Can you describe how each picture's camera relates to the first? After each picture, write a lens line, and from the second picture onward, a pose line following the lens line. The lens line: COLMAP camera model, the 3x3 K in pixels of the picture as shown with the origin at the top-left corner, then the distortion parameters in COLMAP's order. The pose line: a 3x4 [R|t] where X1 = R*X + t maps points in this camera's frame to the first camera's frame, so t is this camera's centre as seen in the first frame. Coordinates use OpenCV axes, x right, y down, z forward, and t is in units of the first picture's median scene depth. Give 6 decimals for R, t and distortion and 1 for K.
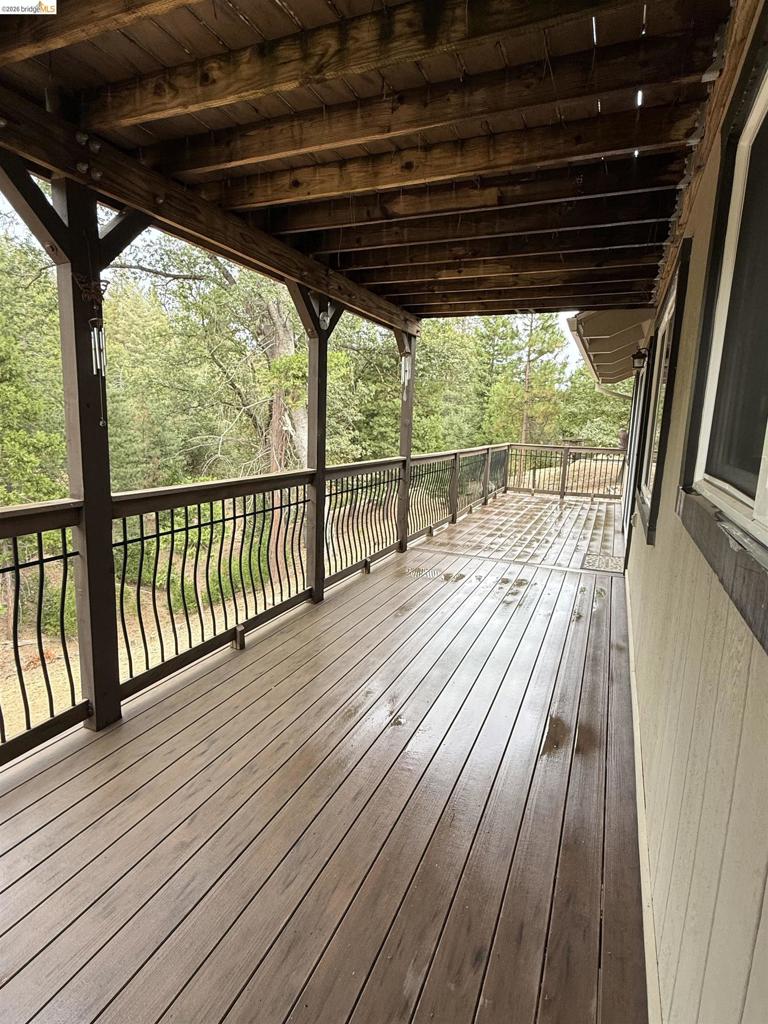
lens RADIAL K [[523.4, 0, 384.0], [0, 523.4, 512.0], [0, 0, 1]] dist [0.000099, 0.000940]
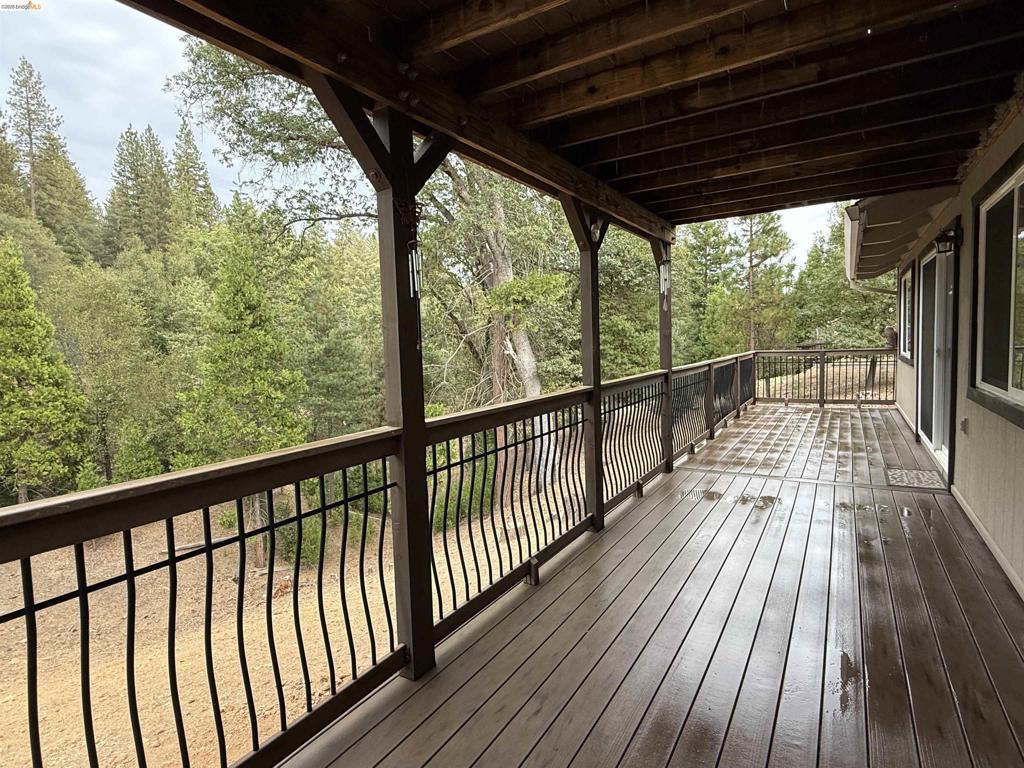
lens RADIAL K [[523.4, 0, 512.0], [0, 523.4, 384.0], [0, 0, 1]] dist [0.000099, 0.000940]
pose [[0.986591, -0.055953, -0.153324, -0.123530], [0.041358, 0.994446, -0.096778, -0.000617], [0.157887, 0.089139, 0.983426, 0.047479]]
